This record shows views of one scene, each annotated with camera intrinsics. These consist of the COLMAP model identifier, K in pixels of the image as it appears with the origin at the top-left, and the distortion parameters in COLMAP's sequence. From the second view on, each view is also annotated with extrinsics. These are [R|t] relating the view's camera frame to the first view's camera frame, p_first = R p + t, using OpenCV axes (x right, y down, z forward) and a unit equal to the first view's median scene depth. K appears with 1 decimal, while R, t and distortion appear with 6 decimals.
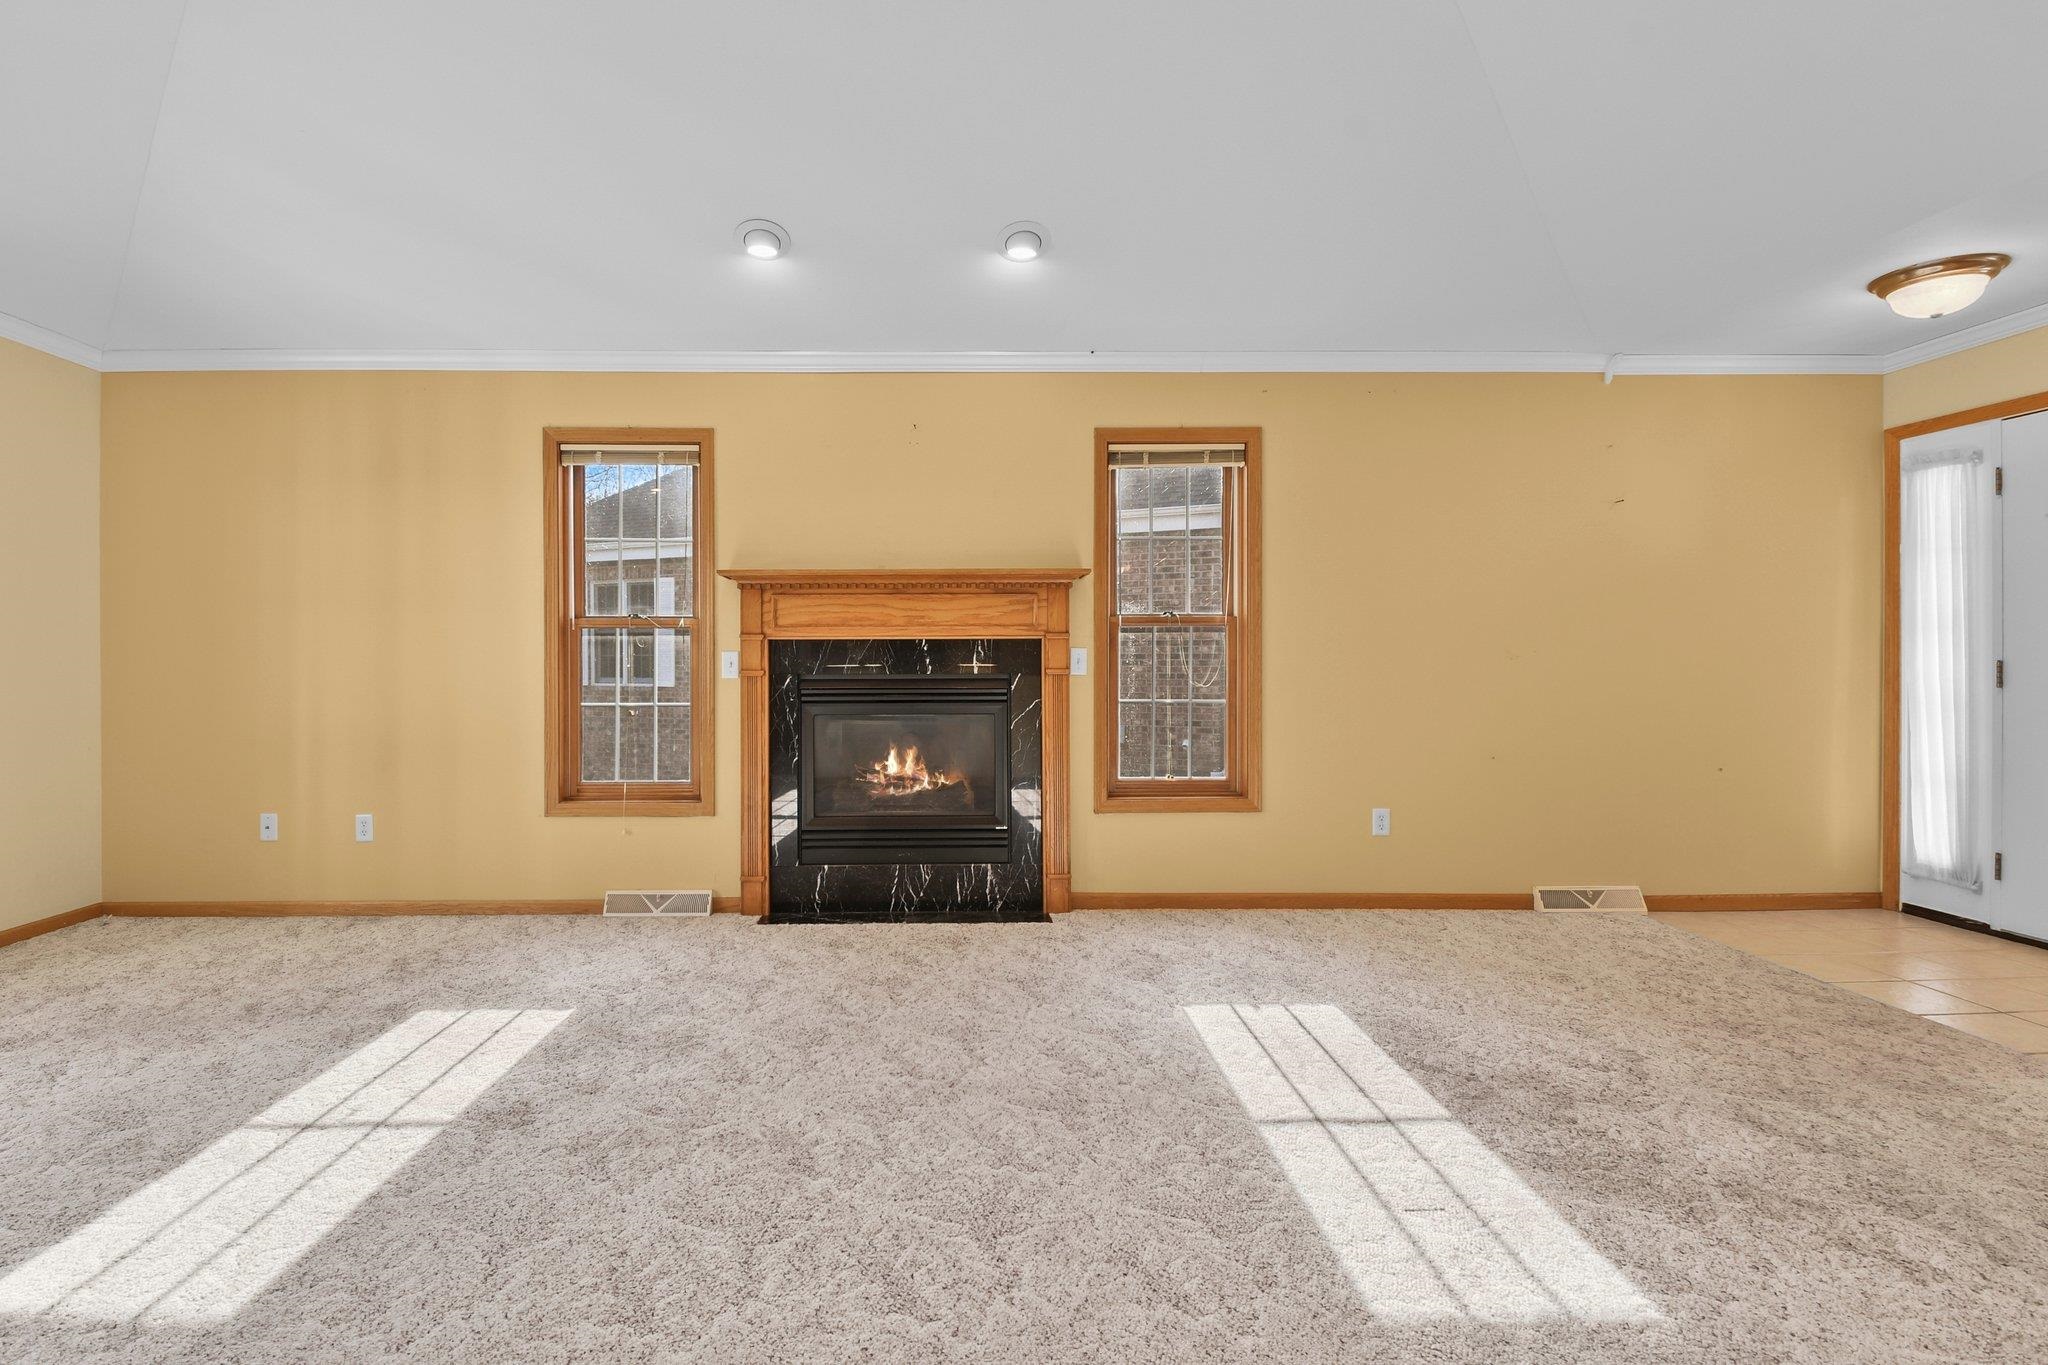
lens RADIAL K [[941.3, 0, 927.0], [0, 941.3, 676.4], [0, 0, 1]] dist [0.021253, -0.018294]
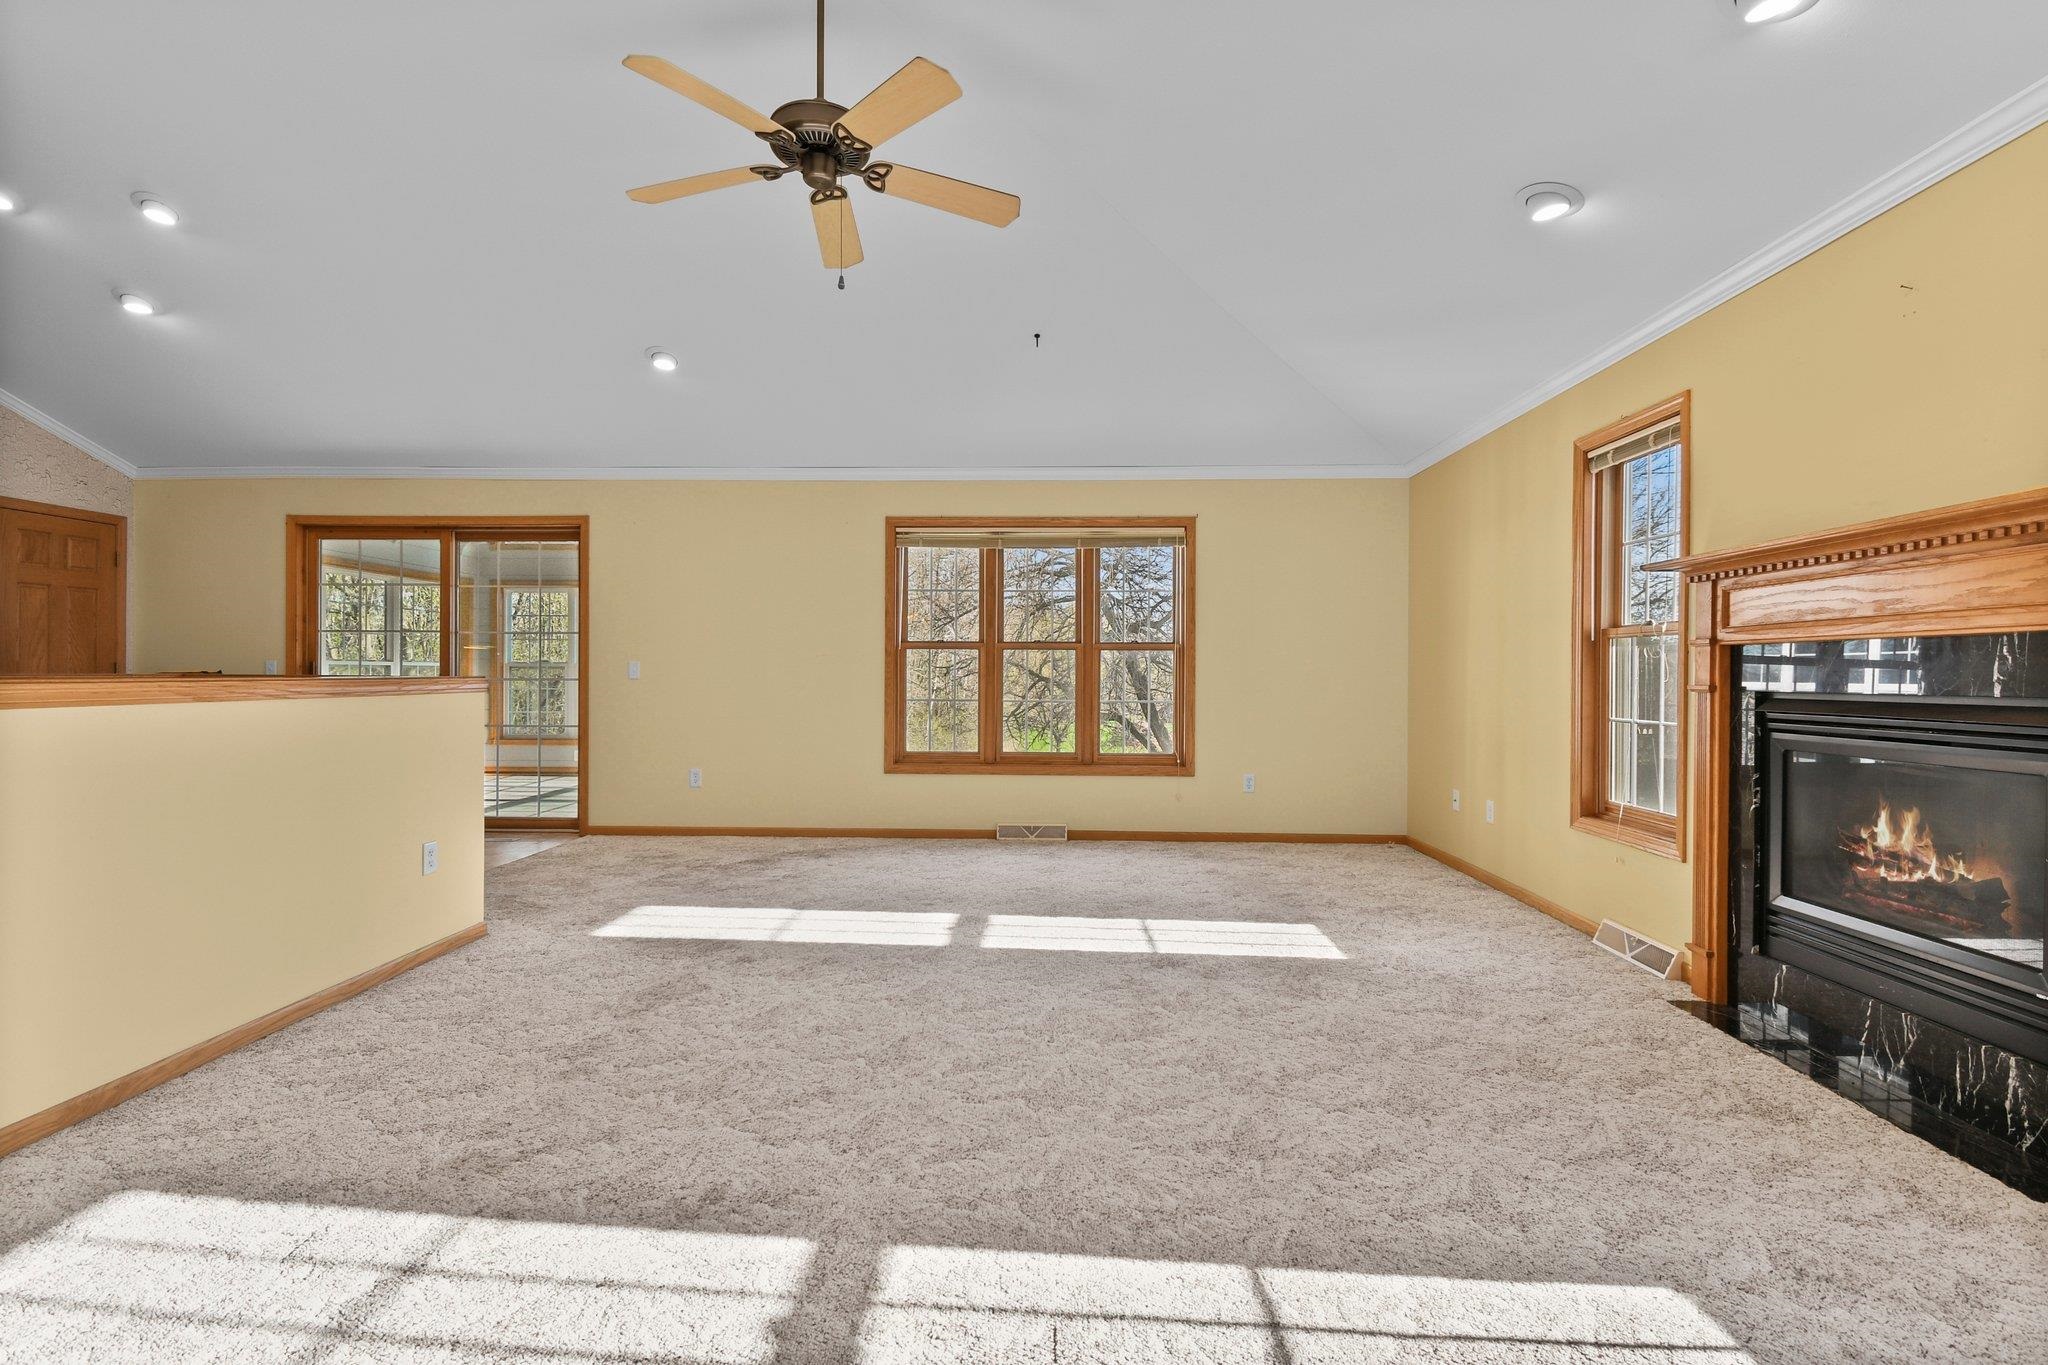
lens RADIAL K [[926.5, 0, 1022.8], [0, 926.5, 674.1], [0, 0, 1]] dist [0.032654, -0.027119]
pose [[-0.045252, 0.004667, -0.998965, 0.825359], [-0.022517, 0.999730, 0.005691, -0.009957], [0.998722, 0.022751, -0.045135, 0.620329]]
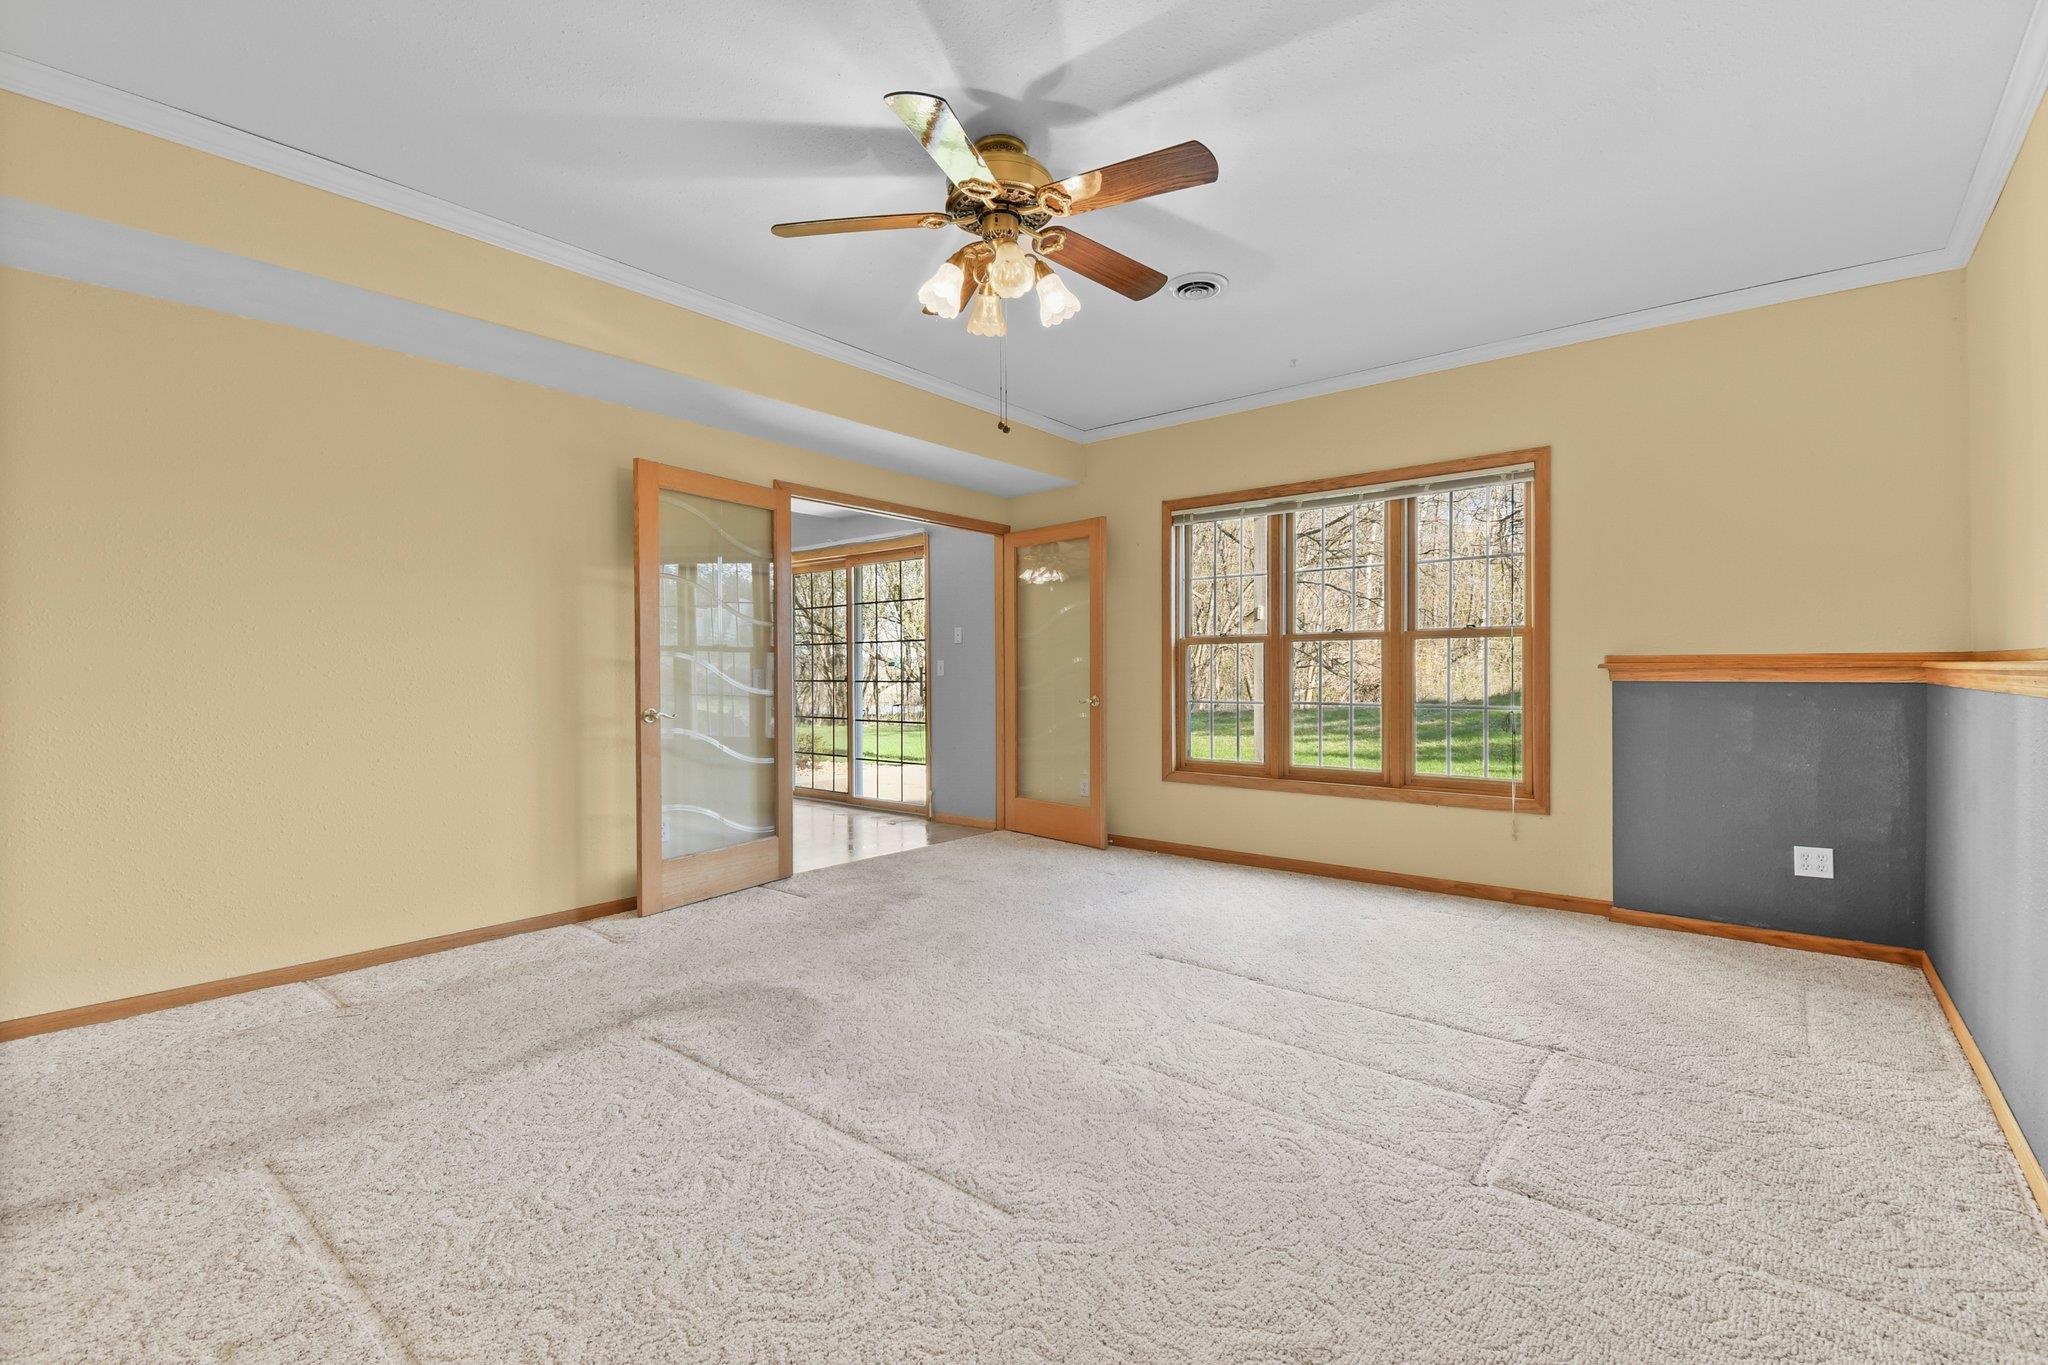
lens RADIAL K [[901.4, 0, 1021.6], [0, 901.4, 673.5], [0, 0, 1]] dist [0.036192, -0.025110]
pose [[-0.648787, 0.003012, -0.760964, 0.366699], [-0.008938, 0.999893, 0.011579, -0.007296], [0.760918, 0.014314, -0.648691, 1.181532]]
